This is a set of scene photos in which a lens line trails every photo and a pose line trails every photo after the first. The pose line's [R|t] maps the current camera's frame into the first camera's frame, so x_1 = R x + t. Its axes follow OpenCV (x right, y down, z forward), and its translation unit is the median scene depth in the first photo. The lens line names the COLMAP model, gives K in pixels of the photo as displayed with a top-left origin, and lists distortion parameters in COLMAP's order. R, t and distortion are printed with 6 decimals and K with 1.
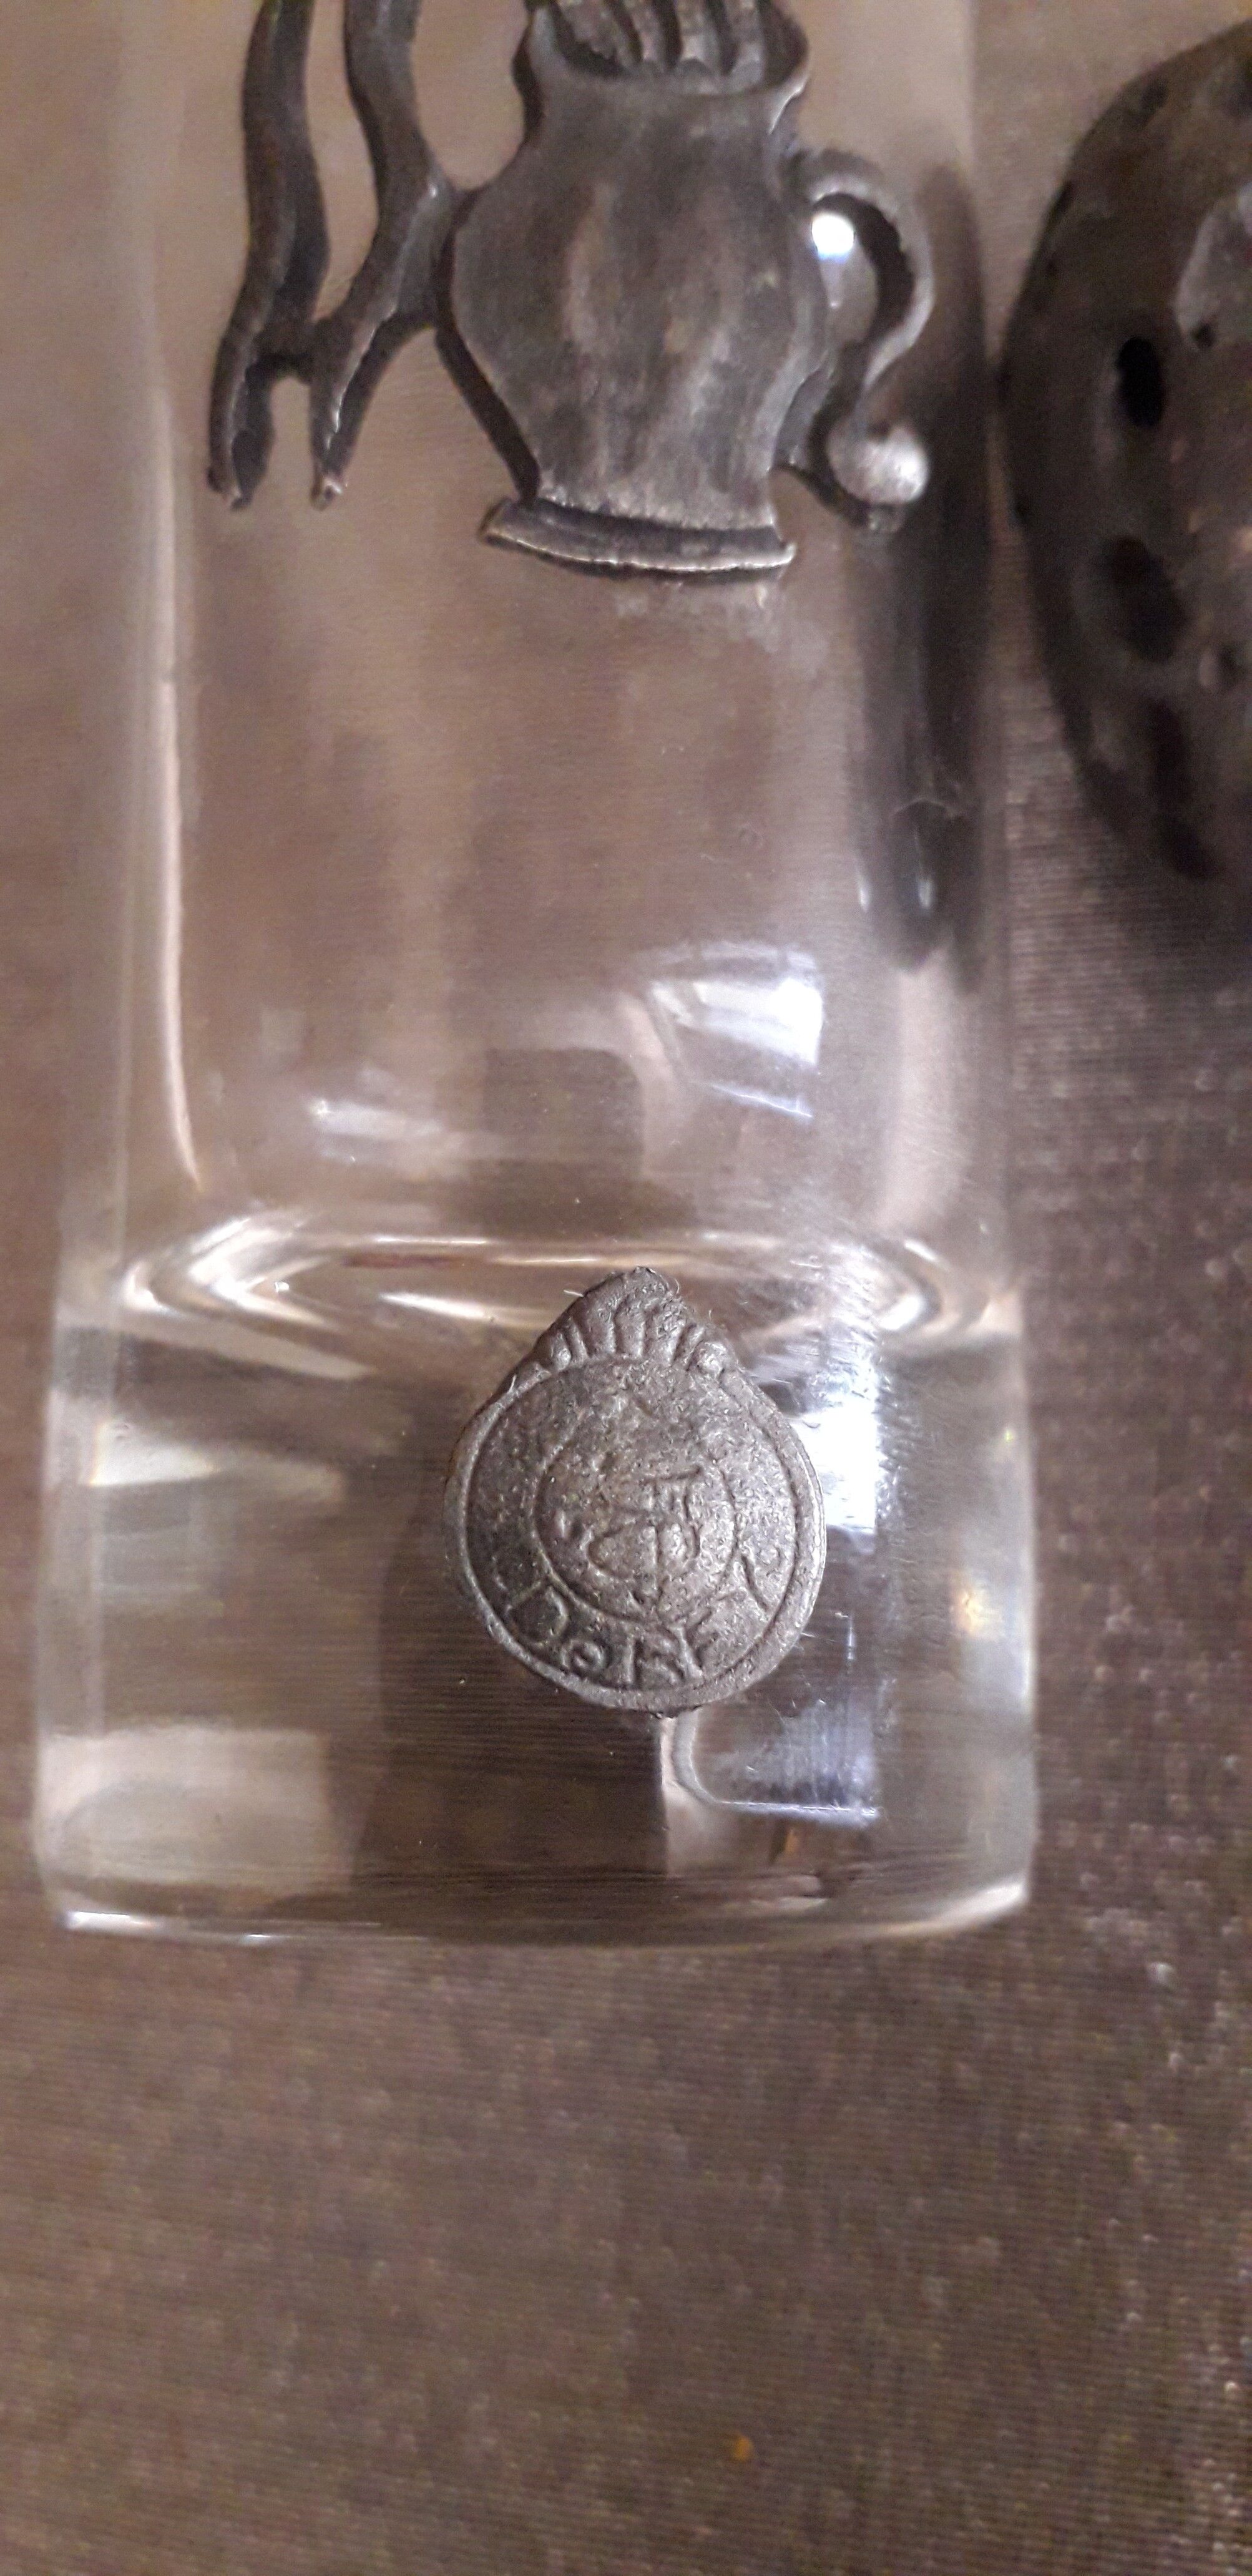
lens RADIAL K [[2059.7, 0, 495.1], [0, 2059.7, 1387.7], [0, 0, 1]] dist [0.176315, -0.327050]
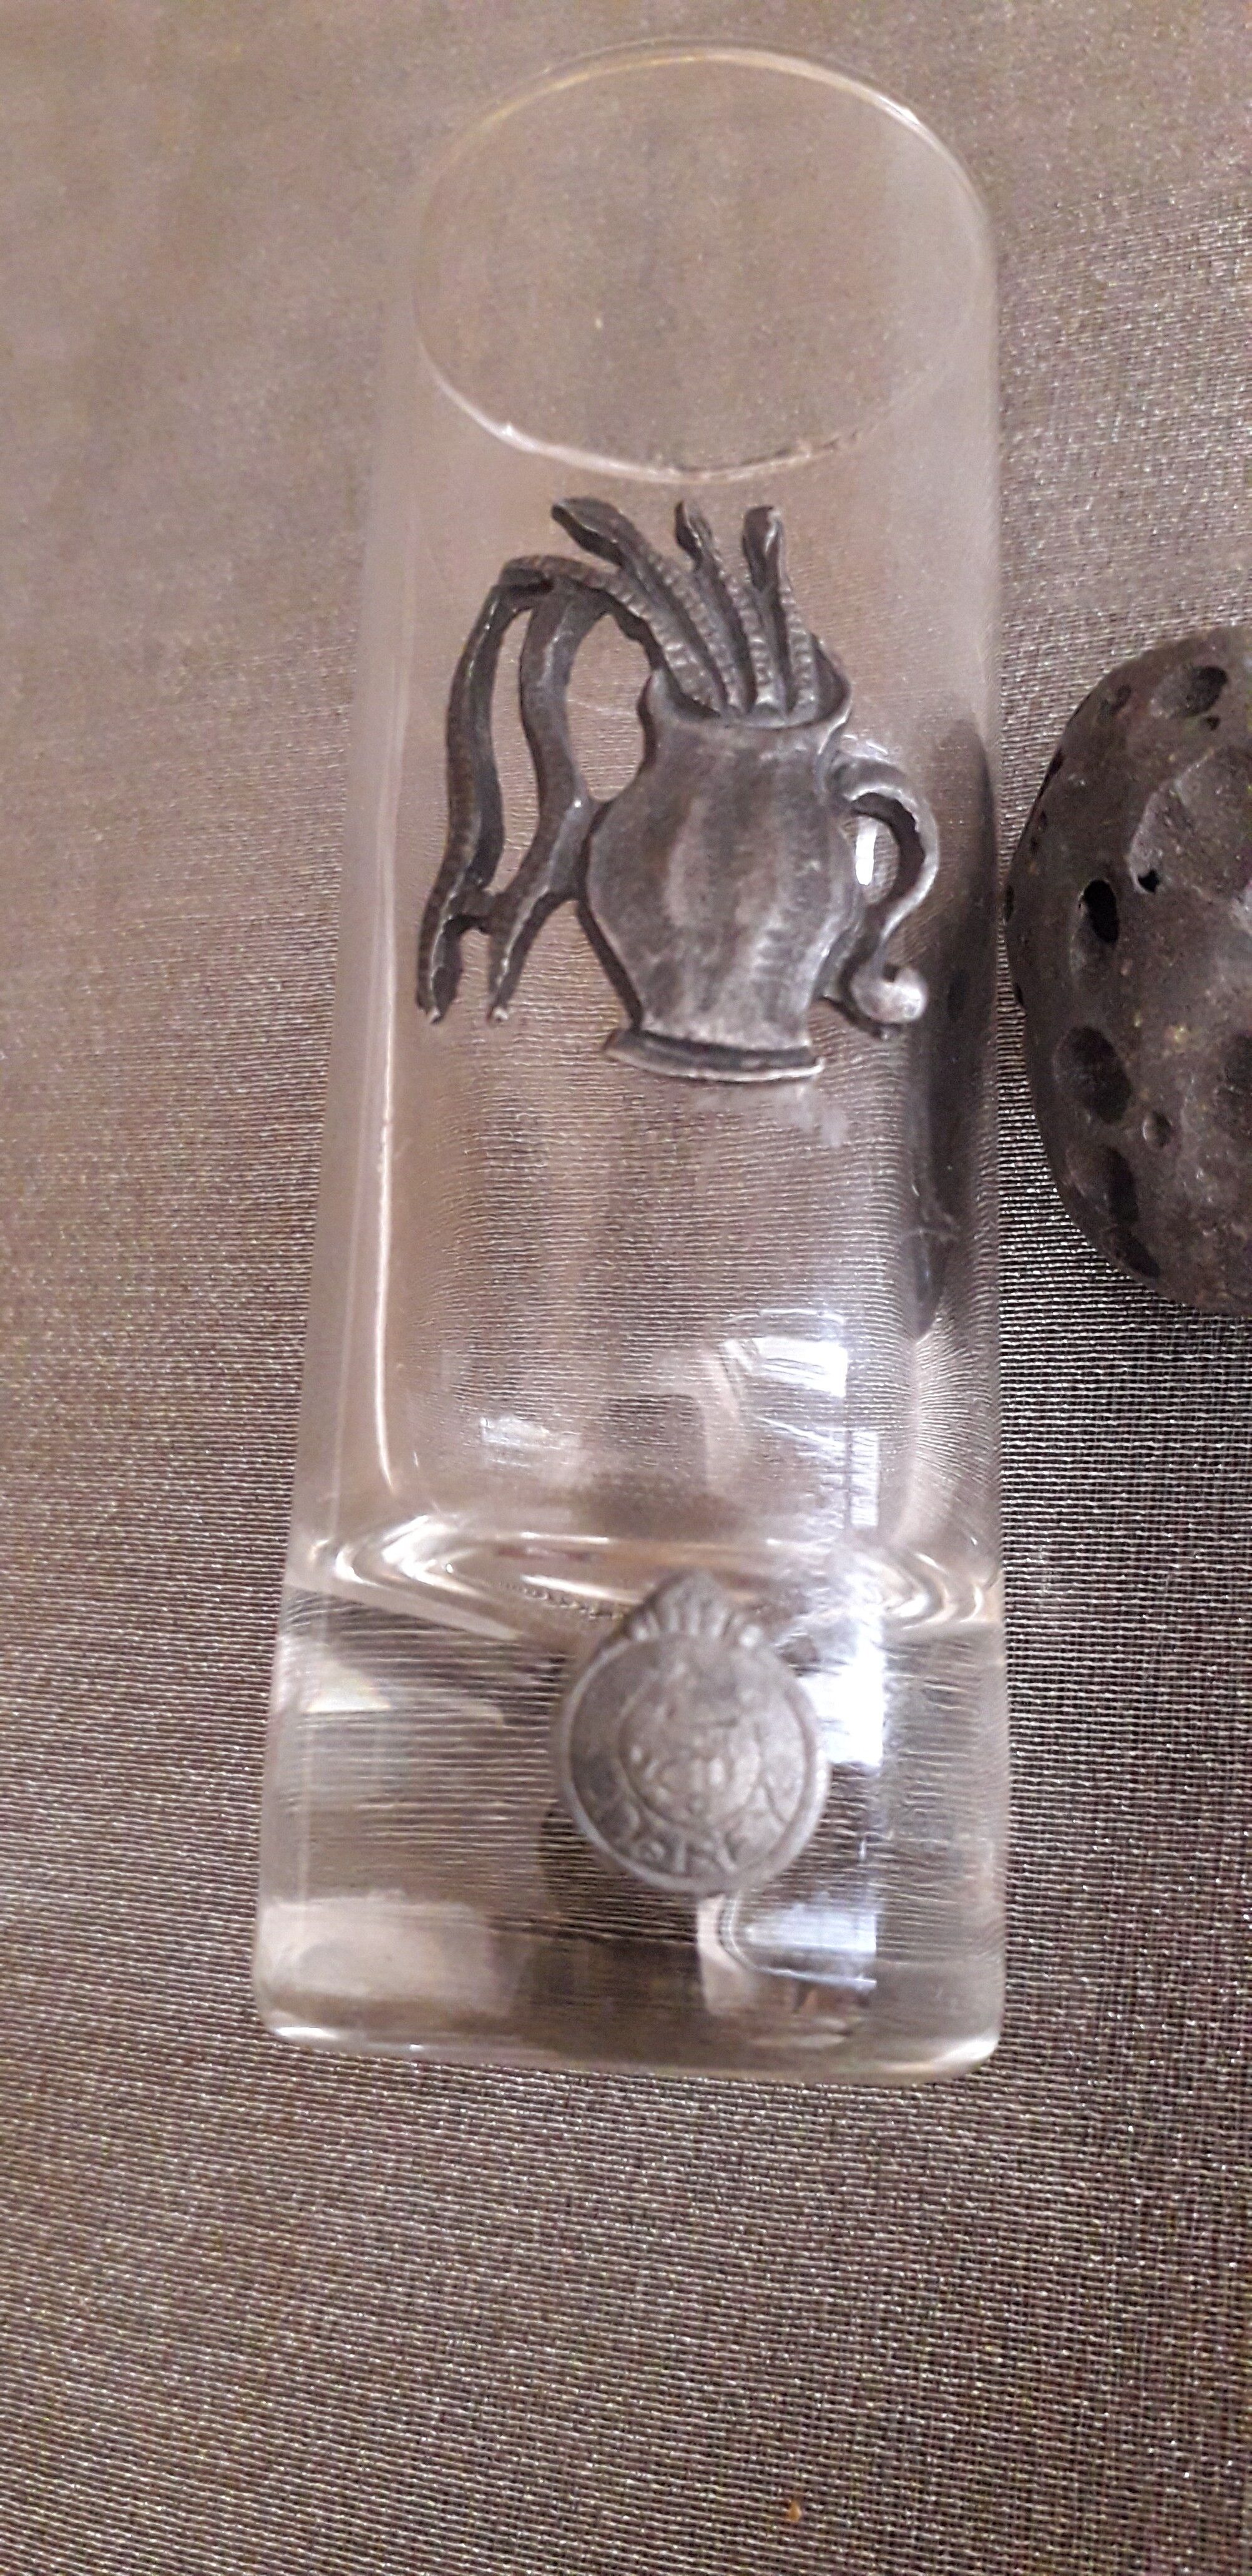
lens RADIAL K [[2059.7, 0, 495.1], [0, 2059.7, 1387.7], [0, 0, 1]] dist [0.176315, -0.327050]
pose [[0.995368, 0.016176, -0.094765, 0.056163], [-0.025754, 0.994580, -0.100737, -0.032588], [0.092622, 0.102711, 0.990390, -0.370953]]
